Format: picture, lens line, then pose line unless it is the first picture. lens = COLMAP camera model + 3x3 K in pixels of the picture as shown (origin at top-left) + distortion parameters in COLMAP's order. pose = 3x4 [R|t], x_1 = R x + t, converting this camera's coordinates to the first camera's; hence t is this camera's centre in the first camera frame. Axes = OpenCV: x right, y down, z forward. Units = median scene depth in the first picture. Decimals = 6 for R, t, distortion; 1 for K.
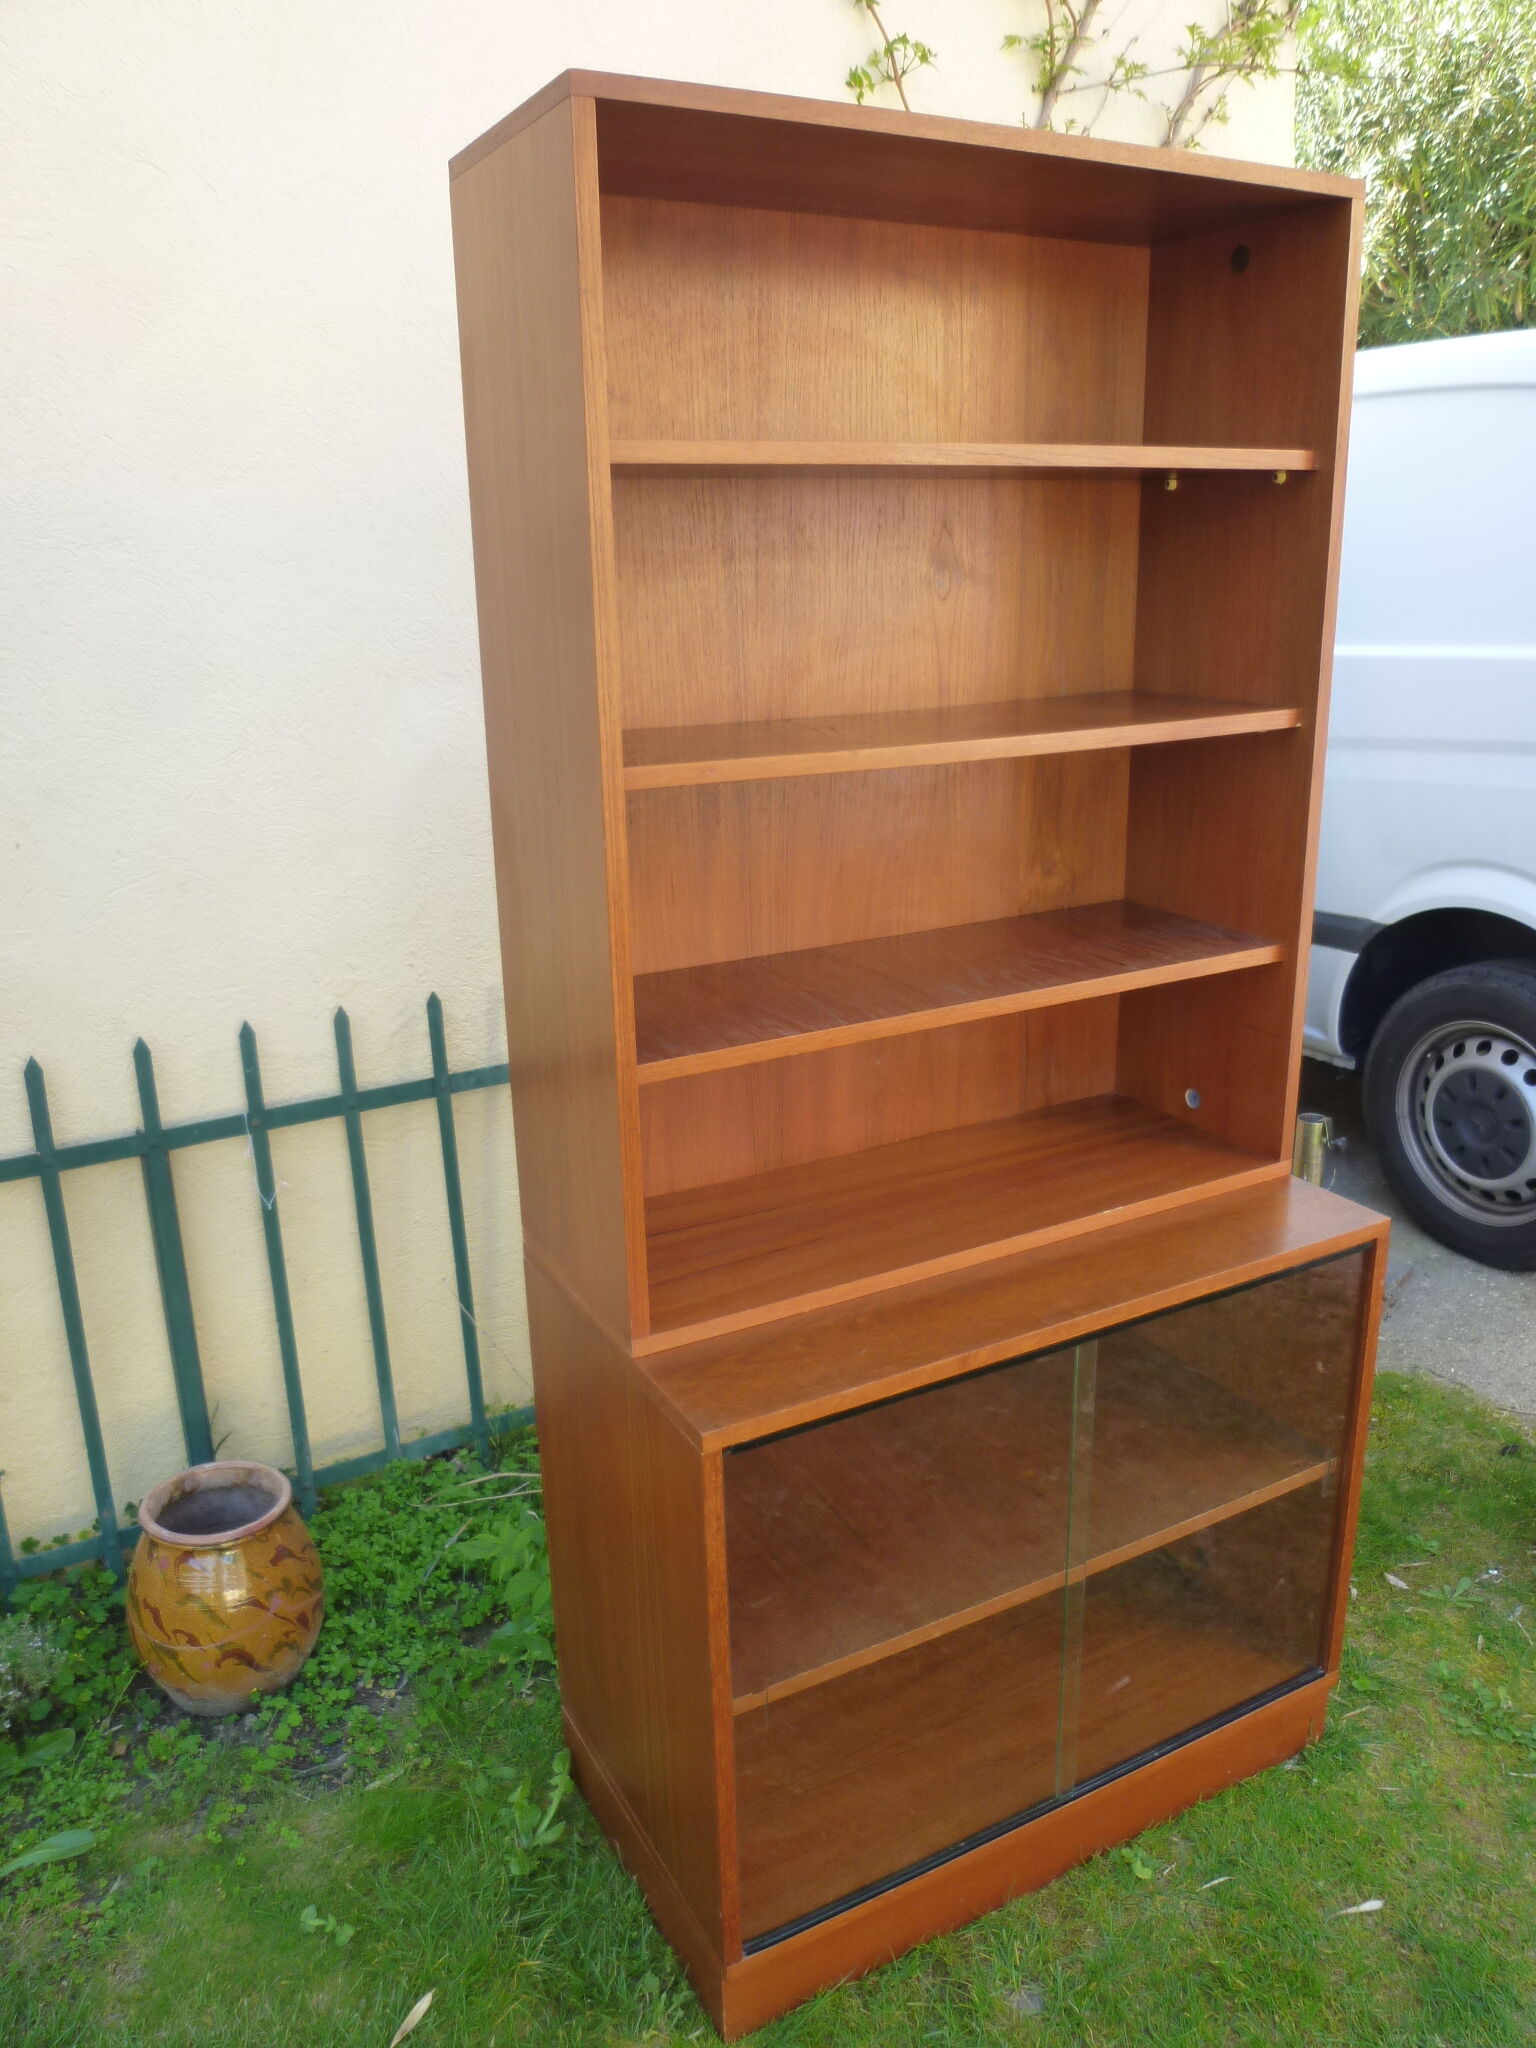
lens RADIAL K [[1534.0, 0, 768.0], [0, 1534.0, 1024.0], [0, 0, 1]] dist [-0.059319, 0.014827]
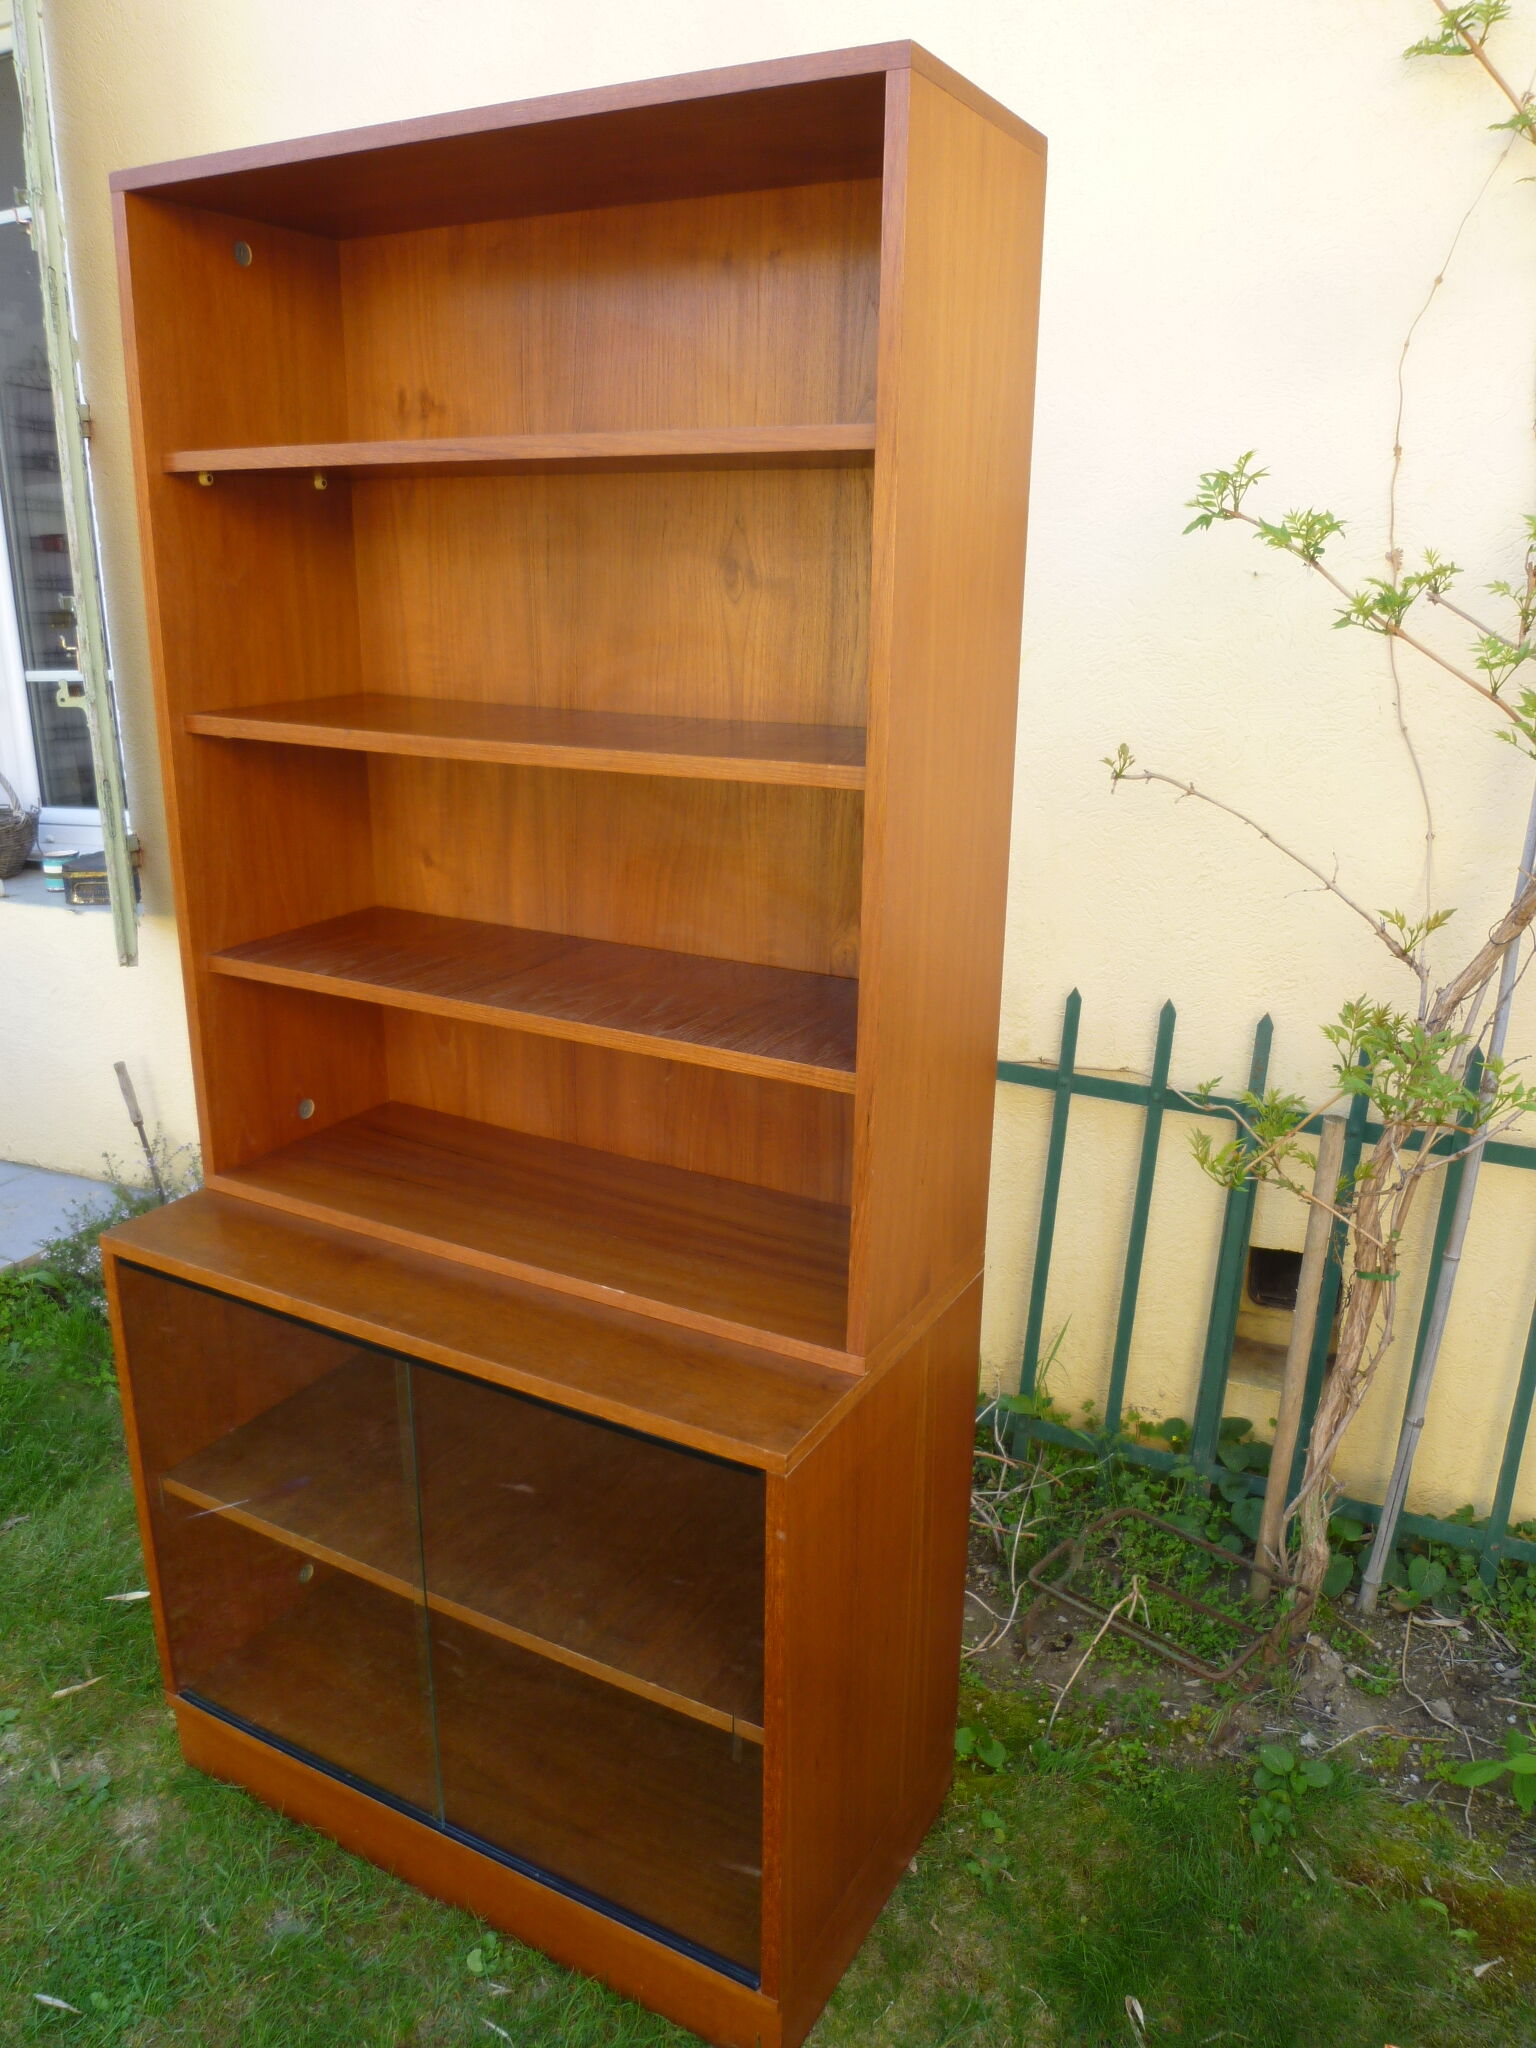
lens RADIAL K [[1534.0, 0, 768.0], [0, 1534.0, 1024.0], [0, 0, 1]] dist [-0.059319, 0.014827]
pose [[0.540321, 0.274686, -0.795362, 0.927572], [-0.268347, 0.952114, 0.146523, -0.178381], [0.797523, 0.134263, 0.588159, 0.515438]]
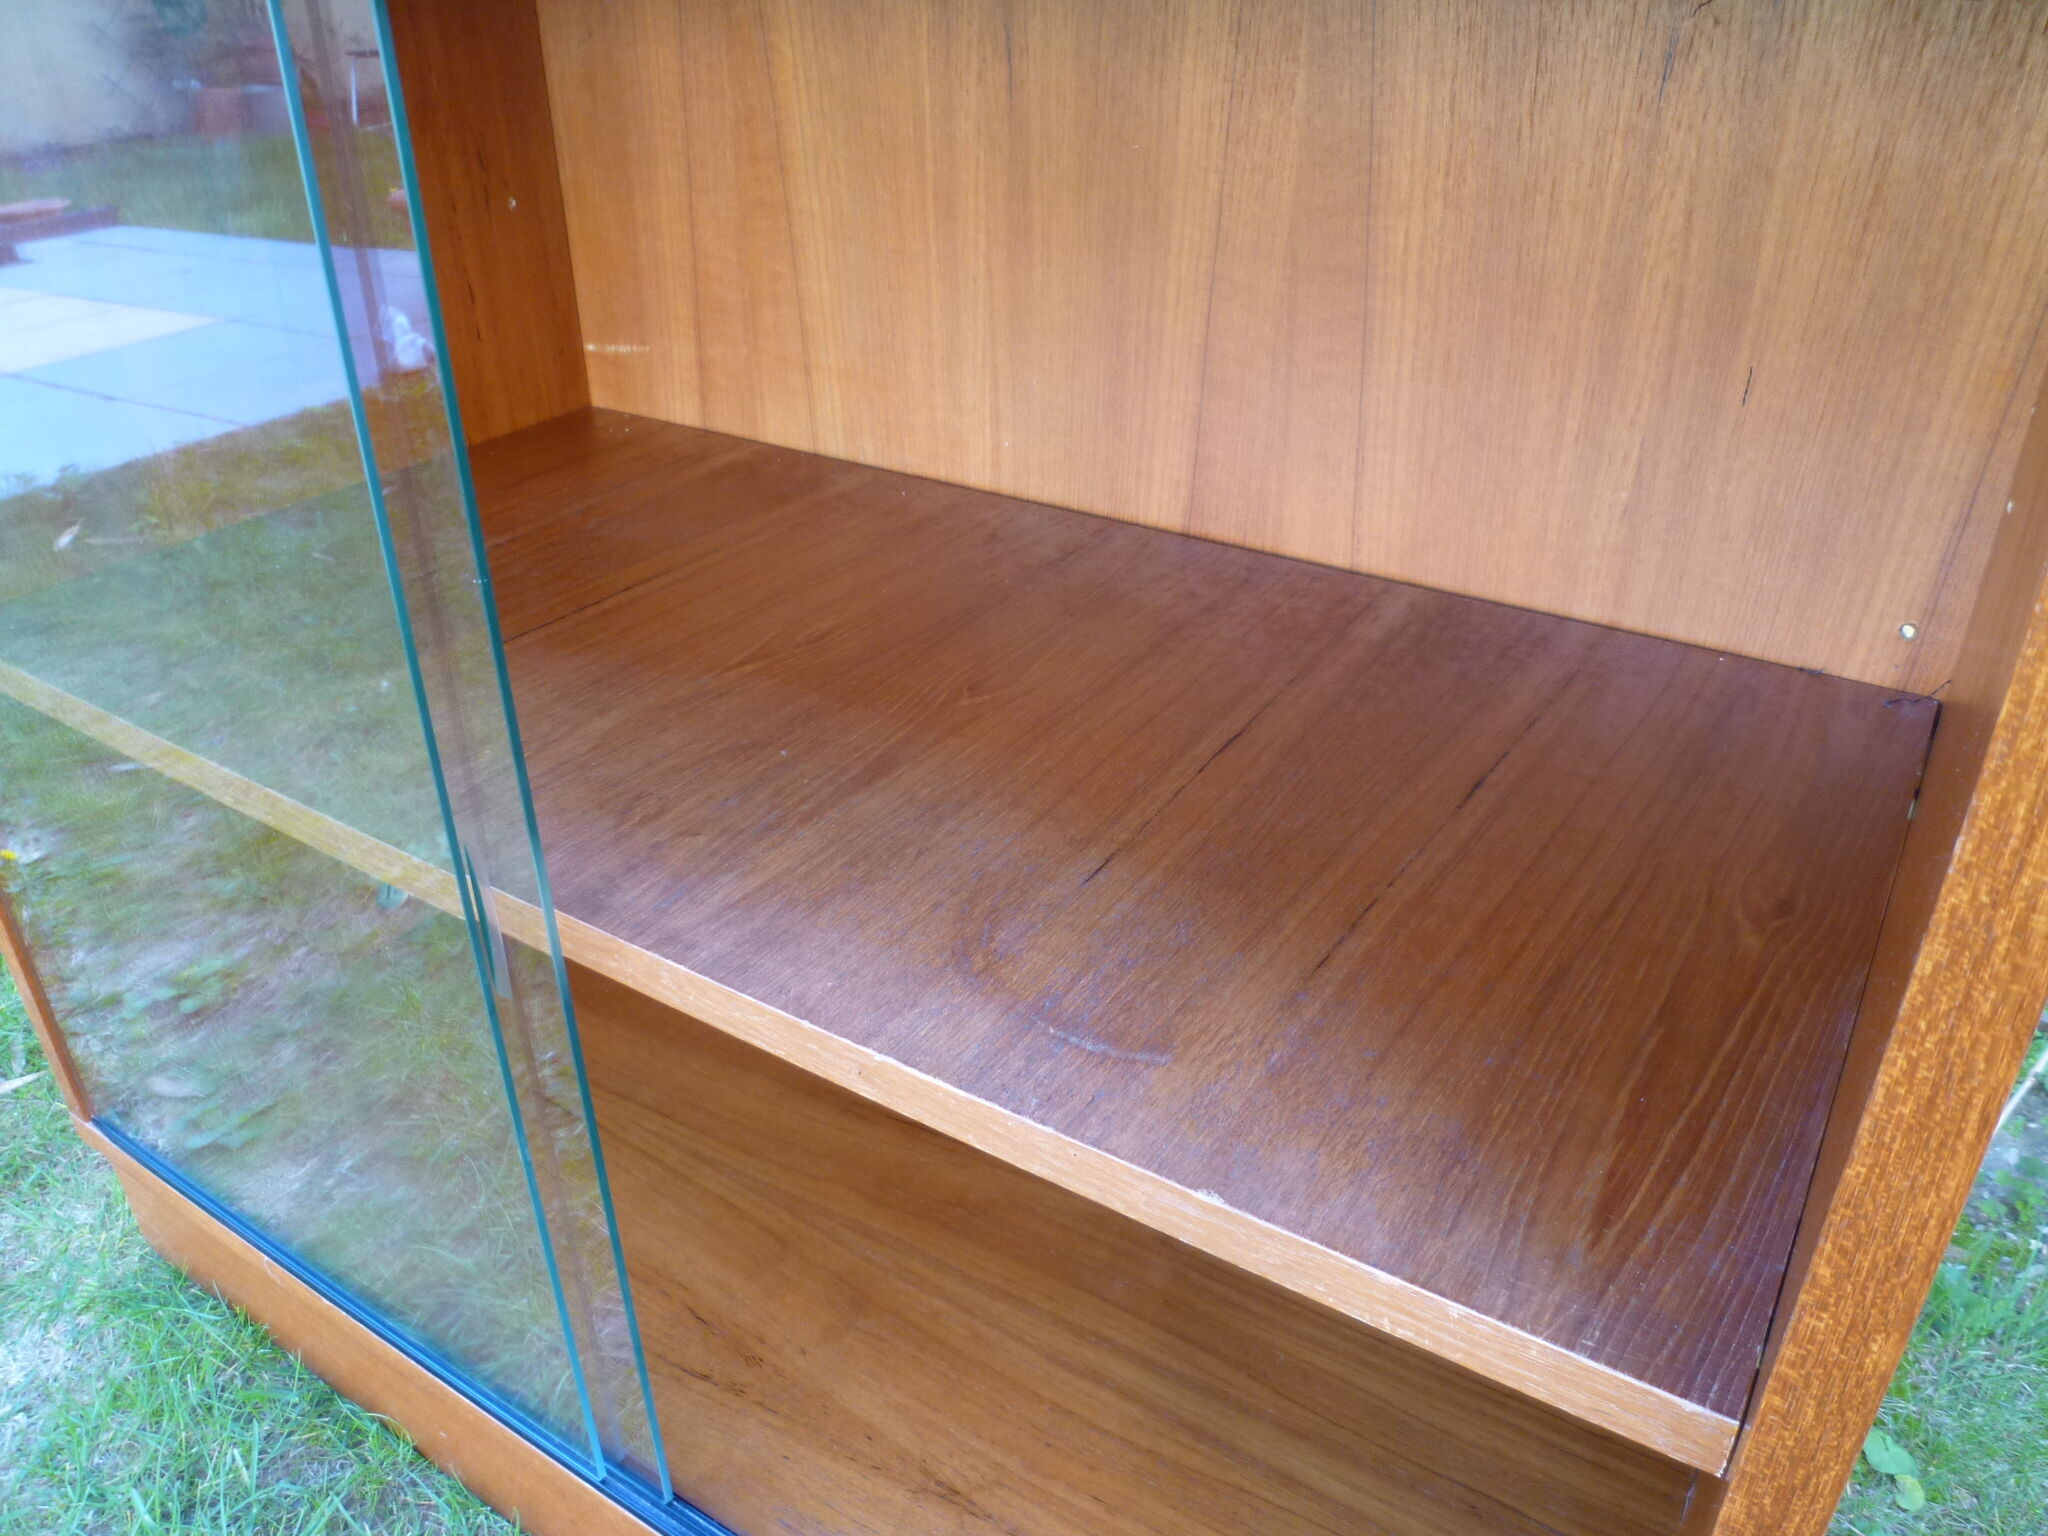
lens RADIAL K [[1534.0, 0, 1024.0], [0, 1534.0, 768.0], [0, 0, 1]] dist [-0.059319, 0.014827]
pose [[0.473107, 0.453948, -0.755050, 0.451661], [-0.259365, 0.890818, 0.373058, 0.173005], [0.841962, 0.019338, 0.539191, 0.862131]]
